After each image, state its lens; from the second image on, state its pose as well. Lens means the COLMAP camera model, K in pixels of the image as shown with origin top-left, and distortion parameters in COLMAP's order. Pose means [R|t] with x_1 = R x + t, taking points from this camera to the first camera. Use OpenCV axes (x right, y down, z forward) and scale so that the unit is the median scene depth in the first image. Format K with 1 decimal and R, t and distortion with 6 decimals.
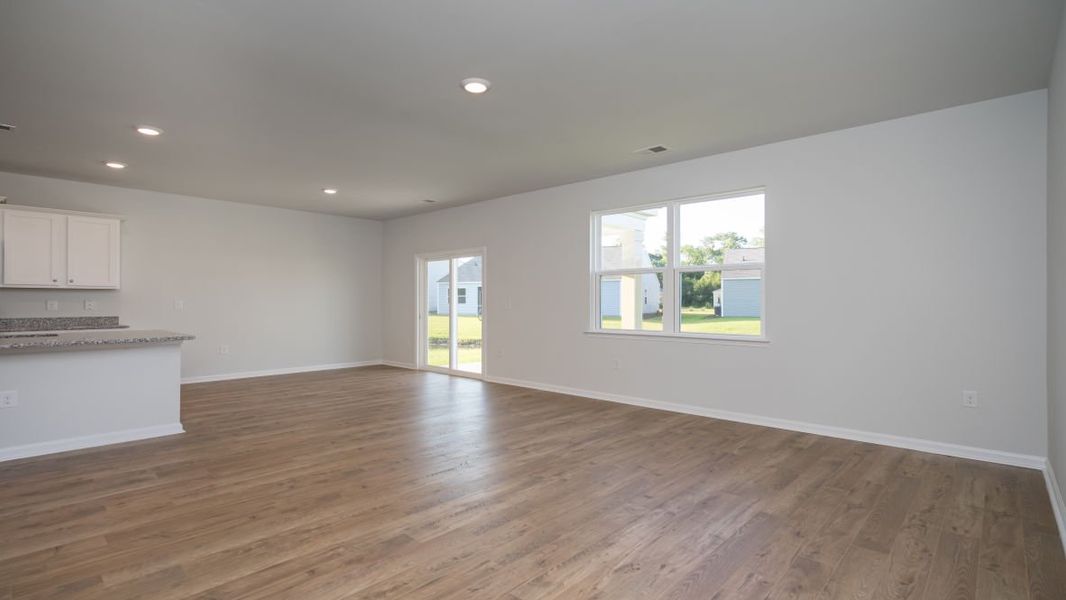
lens RADIAL K [[505.6, 0, 533.6], [0, 505.6, 308.5], [0, 0, 1]] dist [-0.001461, 0.000089]
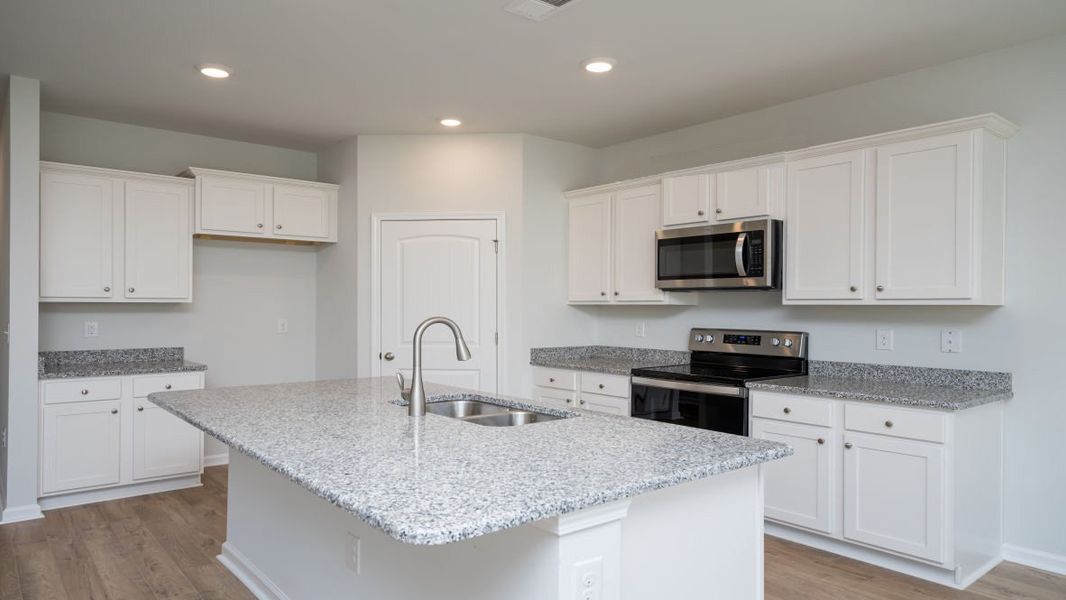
lens RADIAL K [[677.1, 0, 532.1], [0, 677.1, 302.9], [0, 0, 1]] dist [0.010032, 0.001540]
pose [[-0.135729, -0.009255, -0.990703, -0.393027], [-0.017110, 0.999829, -0.006996, -0.047321], [0.990598, 0.016002, -0.135865, 1.139203]]
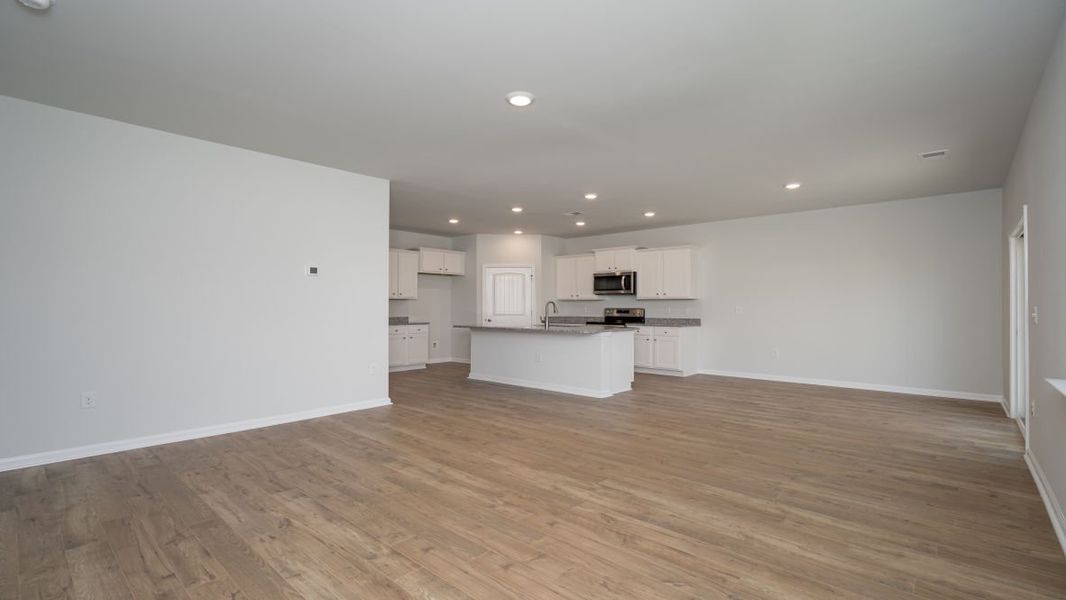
lens RADIAL K [[478.9, 0, 530.8], [0, 478.9, 301.2], [0, 0, 1]] dist [-0.004721, 0.000316]
pose [[0.007586, -0.014954, -0.999859, 0.748219], [-0.014522, 0.999781, -0.015063, -0.008414], [0.999866, 0.014634, 0.007368, 0.870400]]
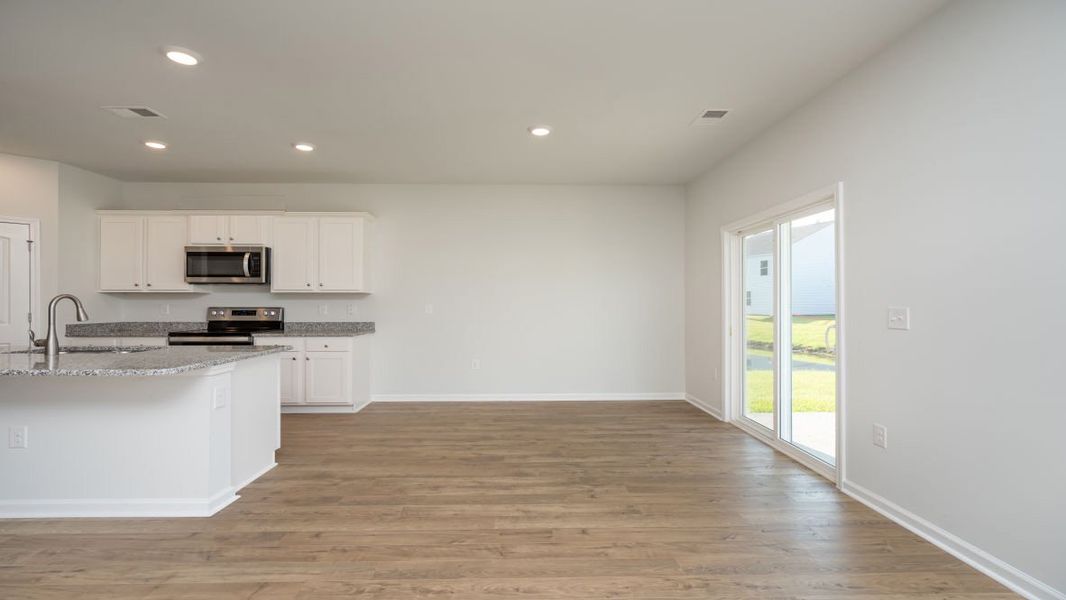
lens RADIAL K [[478.9, 0, 530.8], [0, 478.9, 301.2], [0, 0, 1]] dist [-0.004721, 0.000316]
pose [[0.696588, -0.004980, -0.717454, 0.024532], [-0.007190, 0.999877, -0.013921, -0.020296], [0.717435, 0.014855, 0.696467, 0.960716]]
